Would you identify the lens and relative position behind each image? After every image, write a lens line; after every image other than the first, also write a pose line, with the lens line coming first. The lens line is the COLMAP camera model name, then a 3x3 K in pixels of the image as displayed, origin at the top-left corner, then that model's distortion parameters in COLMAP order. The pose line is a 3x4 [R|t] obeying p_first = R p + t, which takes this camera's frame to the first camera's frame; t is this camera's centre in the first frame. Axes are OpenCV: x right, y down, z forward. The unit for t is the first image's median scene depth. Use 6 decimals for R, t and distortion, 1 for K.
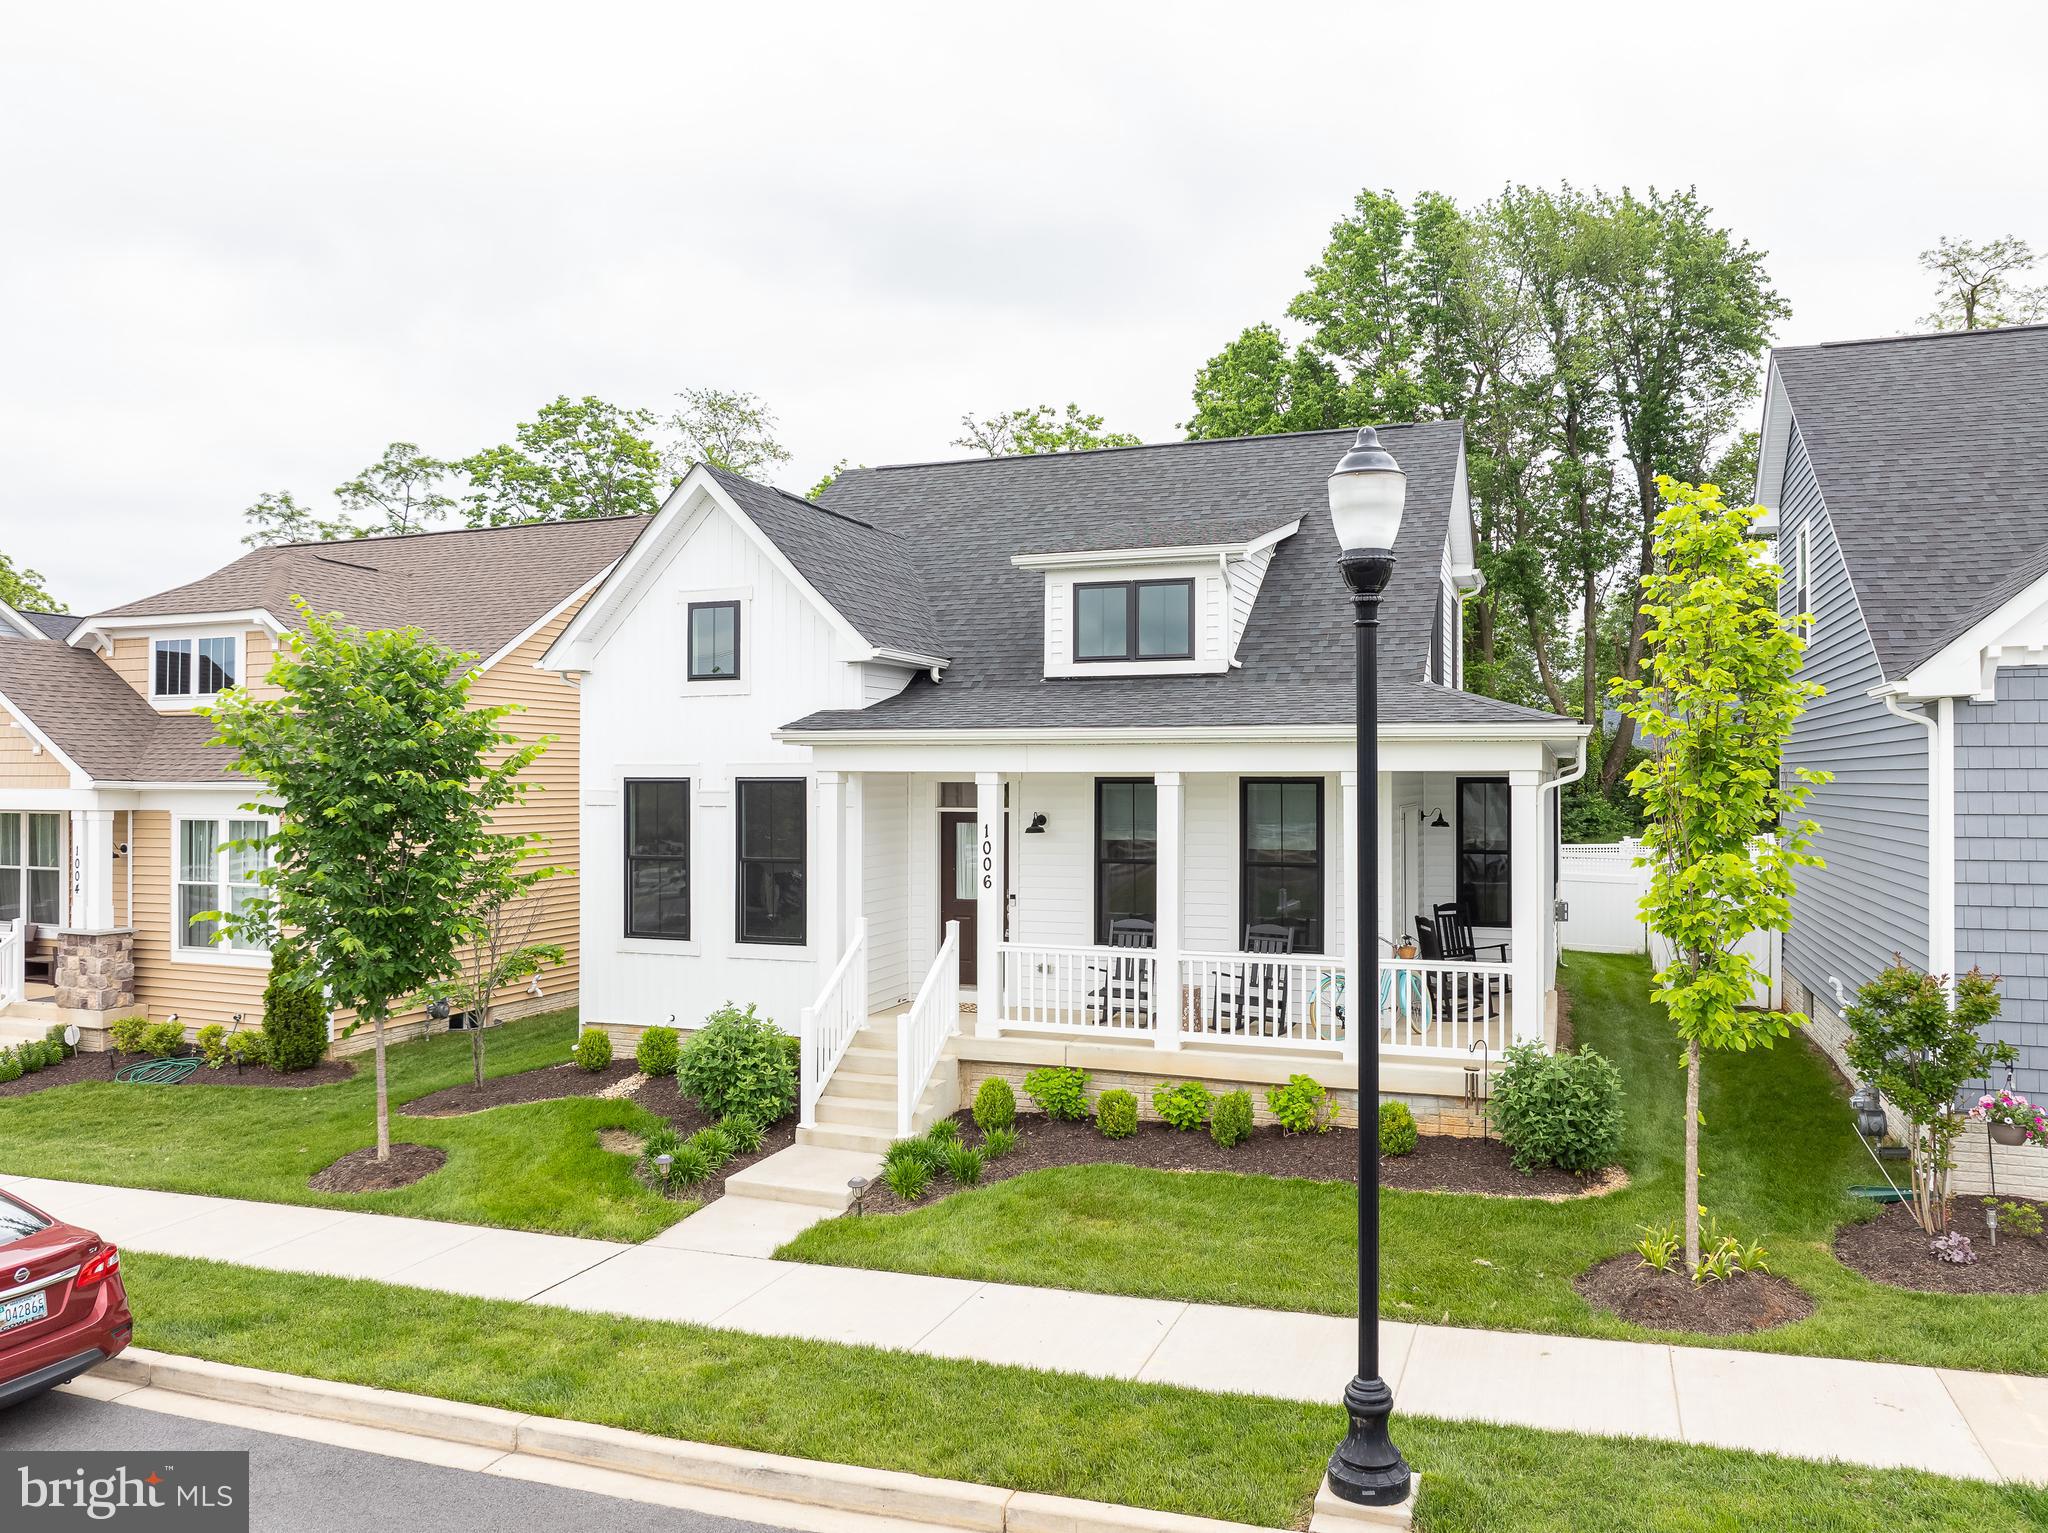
lens RADIAL K [[1455.1, 0, 1024.4], [0, 1455.1, 761.8], [0, 0, 1]] dist [-0.053724, 0.021938]
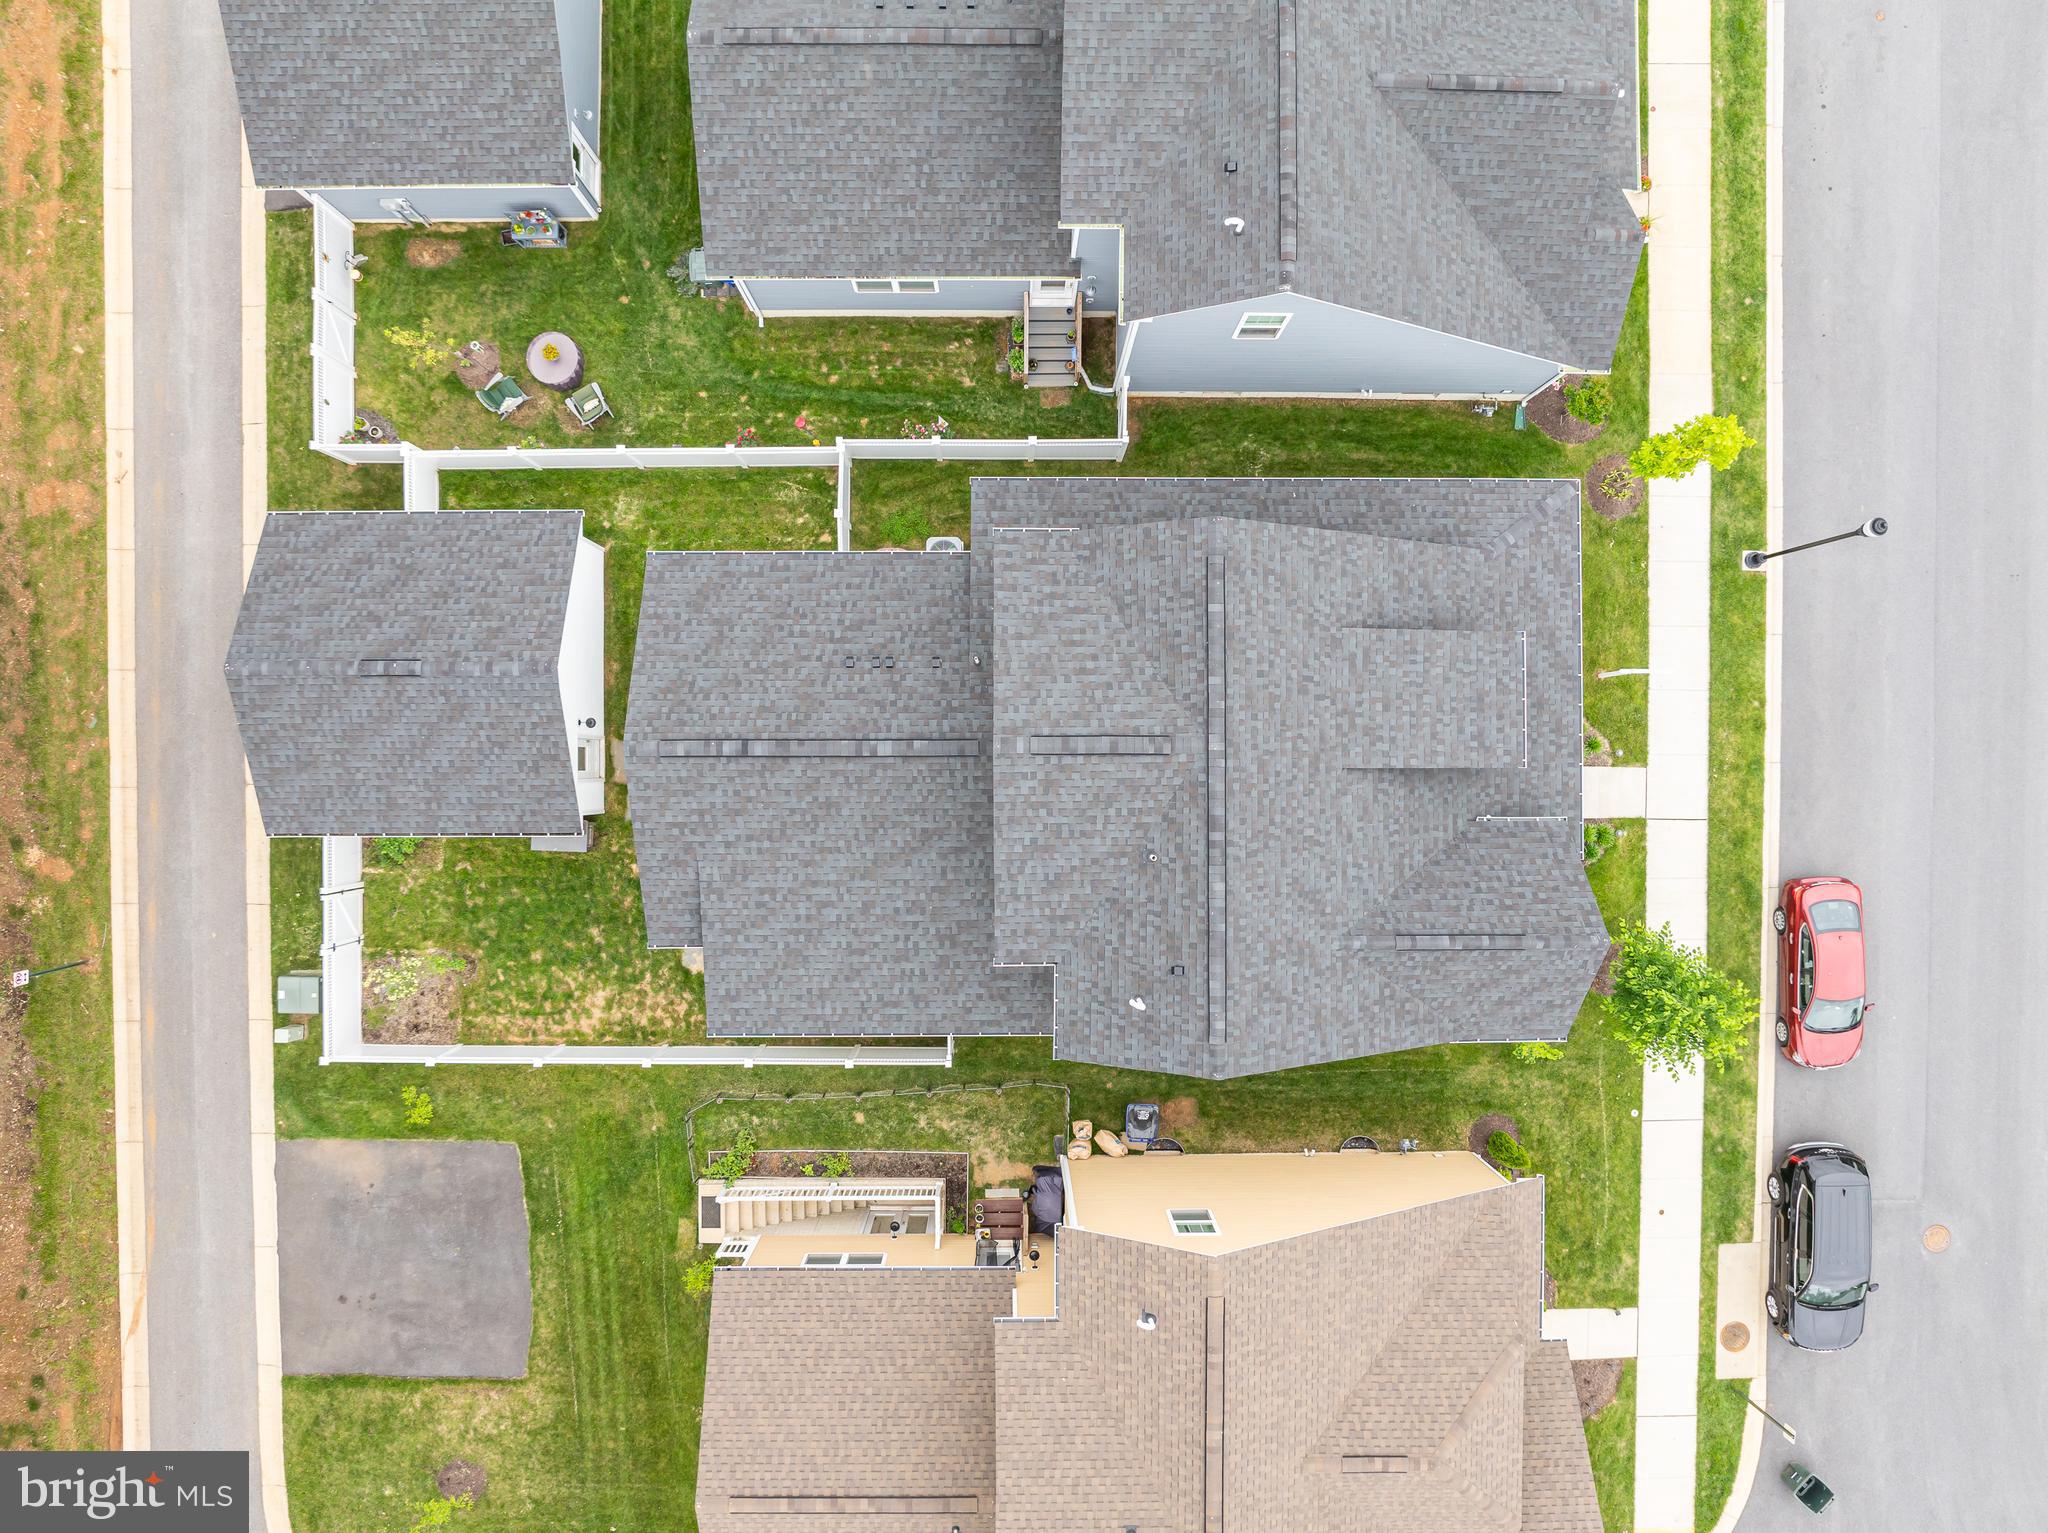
lens RADIAL K [[1455.1, 0, 1025.2], [0, 1455.1, 762.4], [0, 0, 1]] dist [-0.053724, 0.021938]
pose [[-0.357469, -0.933922, -0.002154, 0.215120], [-0.024830, 0.007198, 0.999666, -1.860310], [-0.933595, 0.357403, -0.025763, 1.599908]]
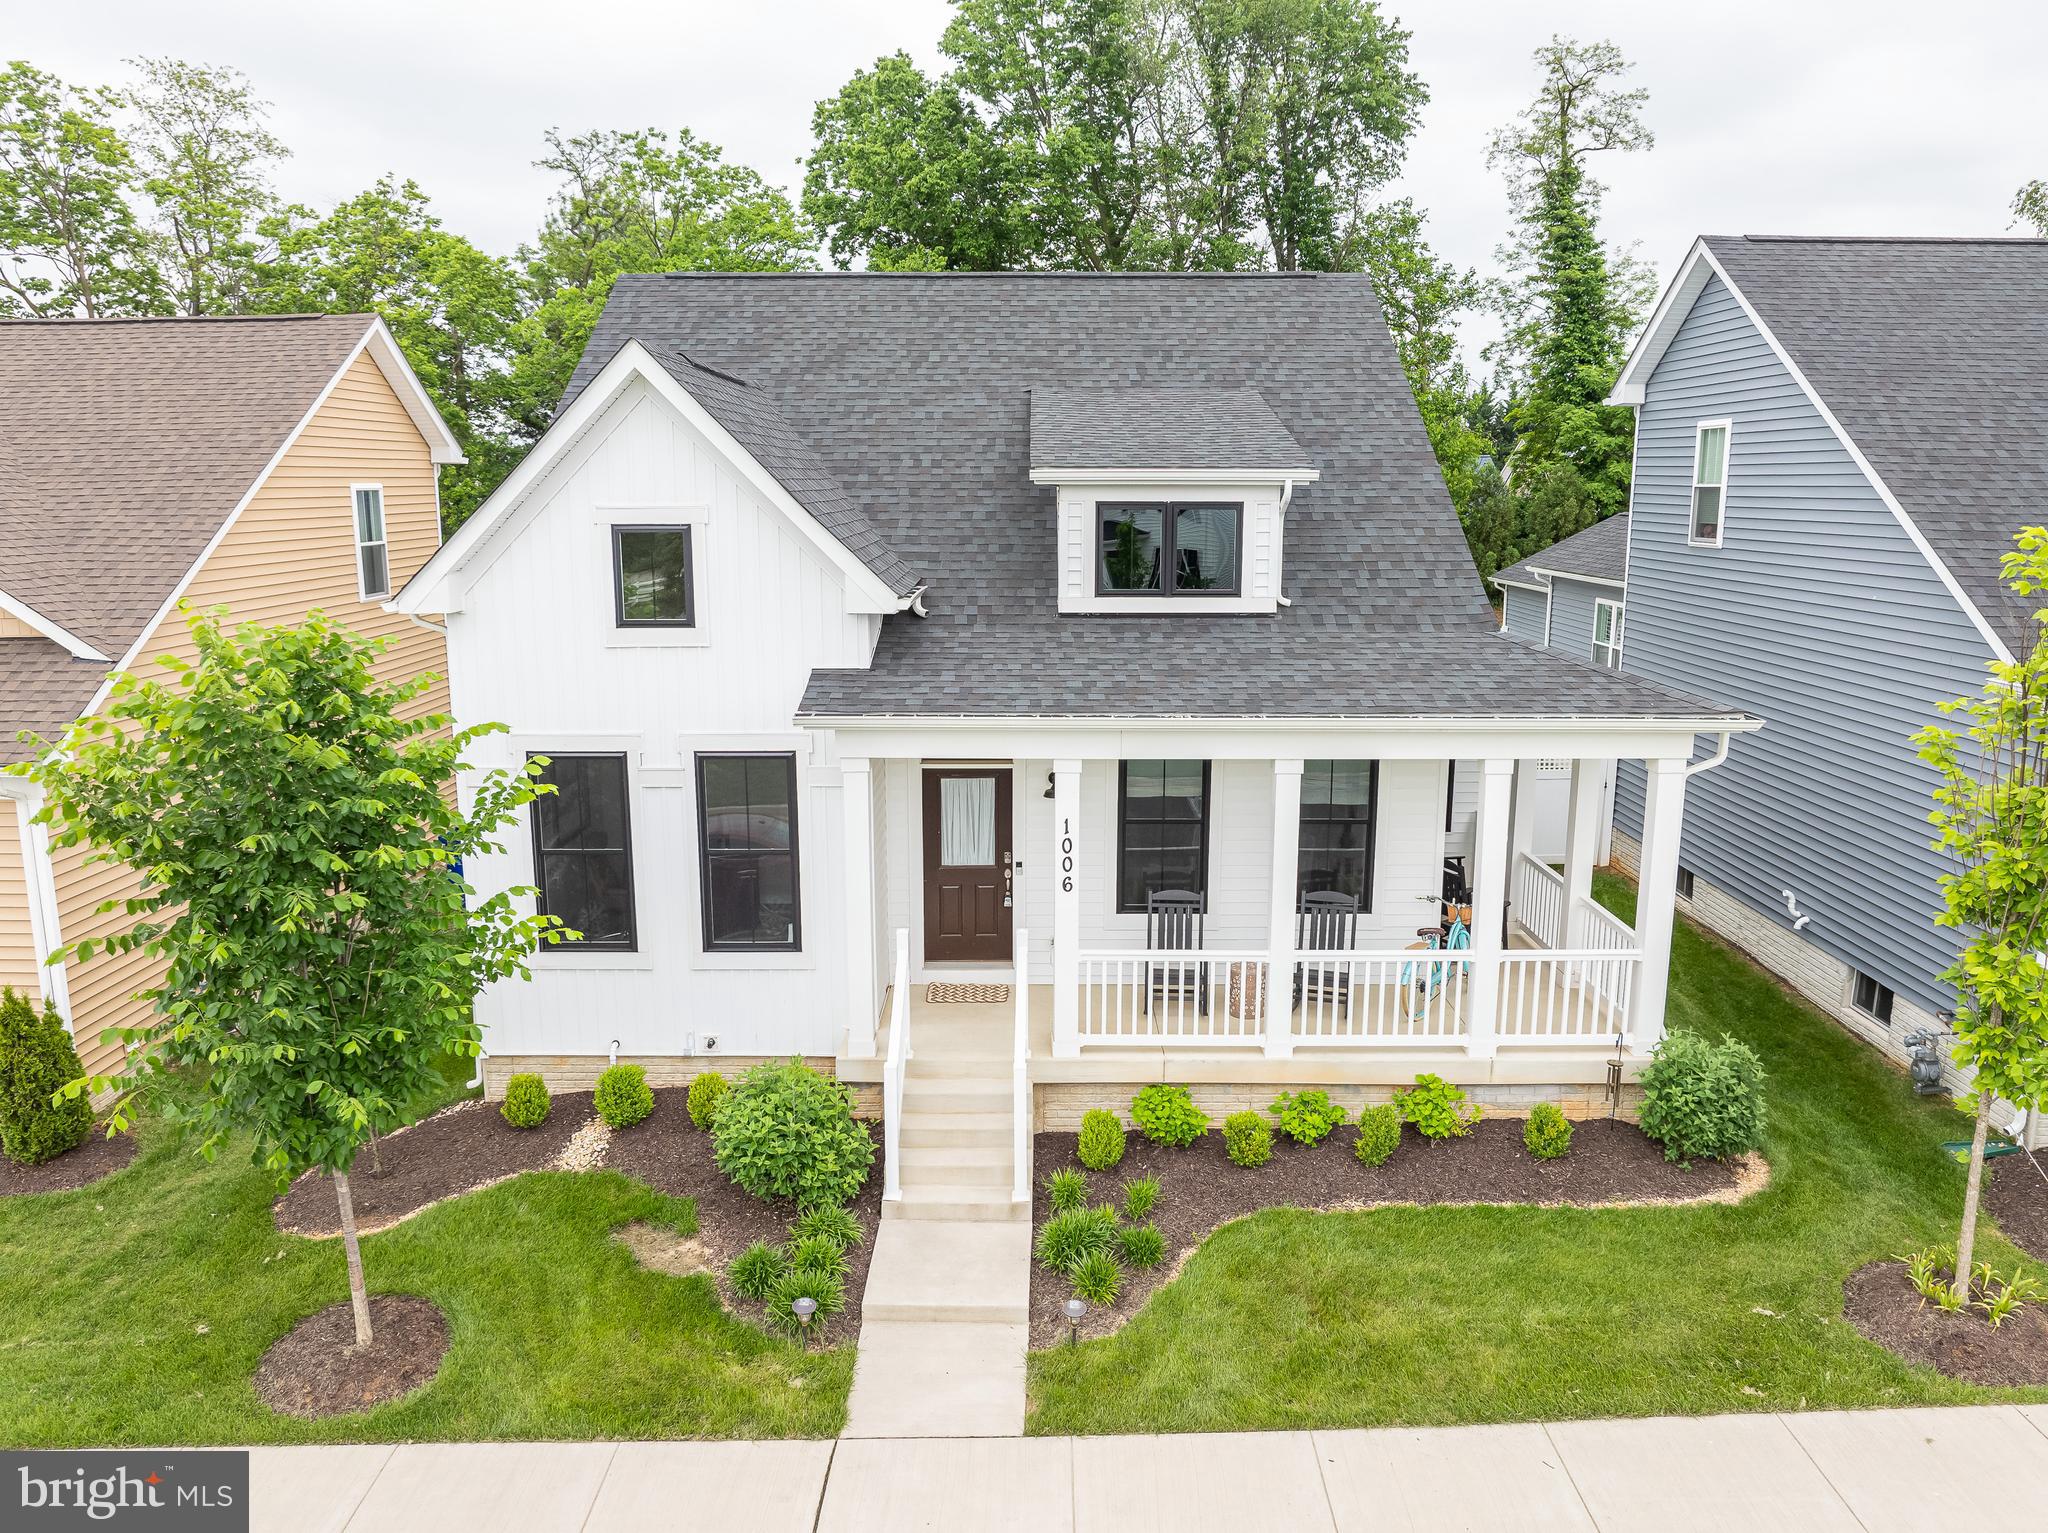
lens RADIAL K [[1455.1, 0, 1023.0], [0, 1455.1, 764.8], [0, 0, 1]] dist [-0.053724, 0.021938]
pose [[0.937482, -0.065271, 0.341860, -0.303908], [-0.003726, 0.980318, 0.197389, -0.139345], [-0.348015, -0.186323, 0.918787, 0.213799]]
